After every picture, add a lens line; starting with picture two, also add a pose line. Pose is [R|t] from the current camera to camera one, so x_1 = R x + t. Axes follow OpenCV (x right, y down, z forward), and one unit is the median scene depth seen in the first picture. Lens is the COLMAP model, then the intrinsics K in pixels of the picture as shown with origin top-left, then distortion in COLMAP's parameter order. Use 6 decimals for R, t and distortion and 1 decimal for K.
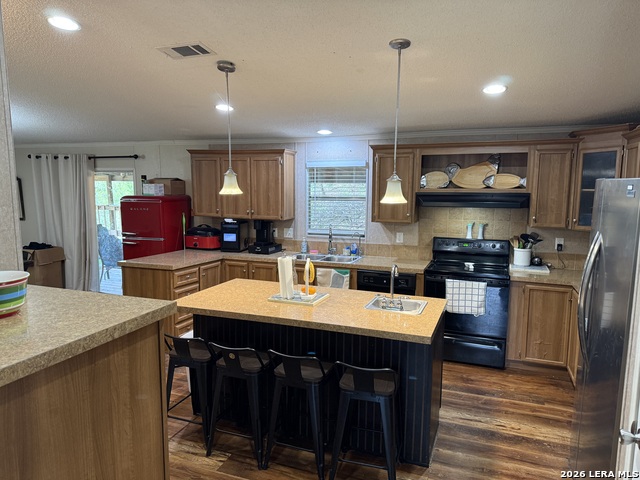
lens RADIAL K [[447.7, 0, 325.2], [0, 447.7, 241.3], [0, 0, 1]] dist [0.074117, -0.098601]
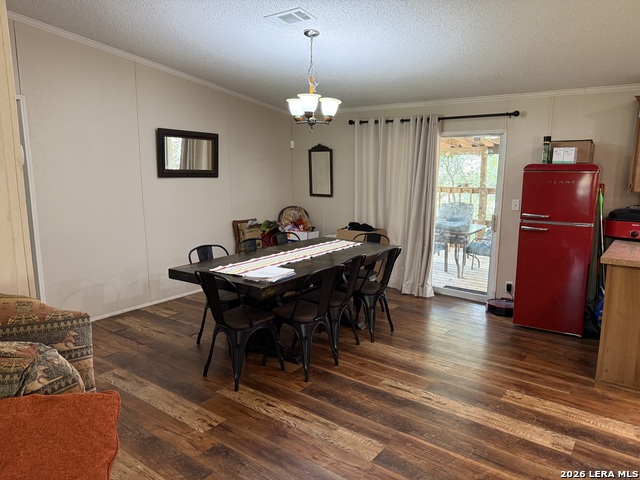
lens RADIAL K [[447.7, 0, 325.2], [0, 447.7, 241.3], [0, 0, 1]] dist [0.074117, -0.098601]
pose [[0.966548, 0.044009, -0.252681, -0.598367], [-0.034370, 0.998508, 0.042437, 0.005422], [0.254172, -0.032333, 0.966618, 0.205758]]
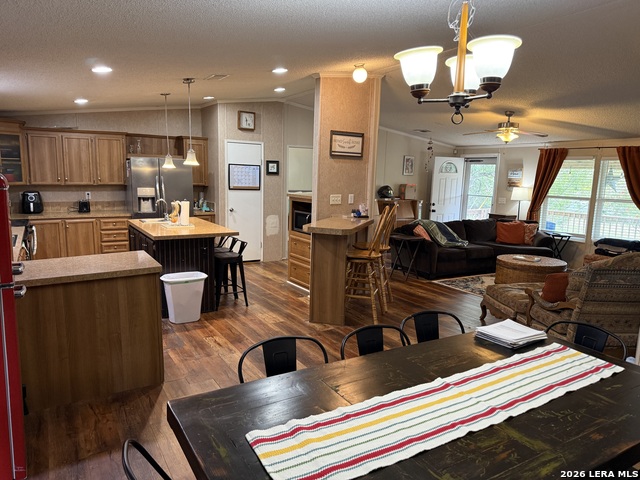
lens RADIAL K [[447.7, 0, 325.2], [0, 447.7, 241.3], [0, 0, 1]] dist [0.074117, -0.098601]
pose [[-0.796257, -0.116830, 0.593570, -0.924676], [0.048313, 0.965761, 0.254896, -0.135026], [-0.603026, 0.231640, -0.763349, 1.177855]]
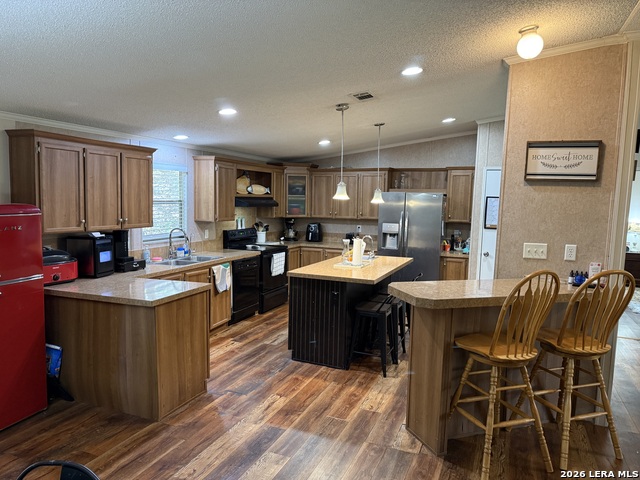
lens RADIAL K [[447.7, 0, 325.2], [0, 447.7, 241.3], [0, 0, 1]] dist [0.074117, -0.098601]
pose [[0.026228, -0.102418, 0.994396, -0.965734], [0.104986, 0.989519, 0.099147, -0.070825], [-0.994128, 0.101797, 0.036706, 0.608559]]
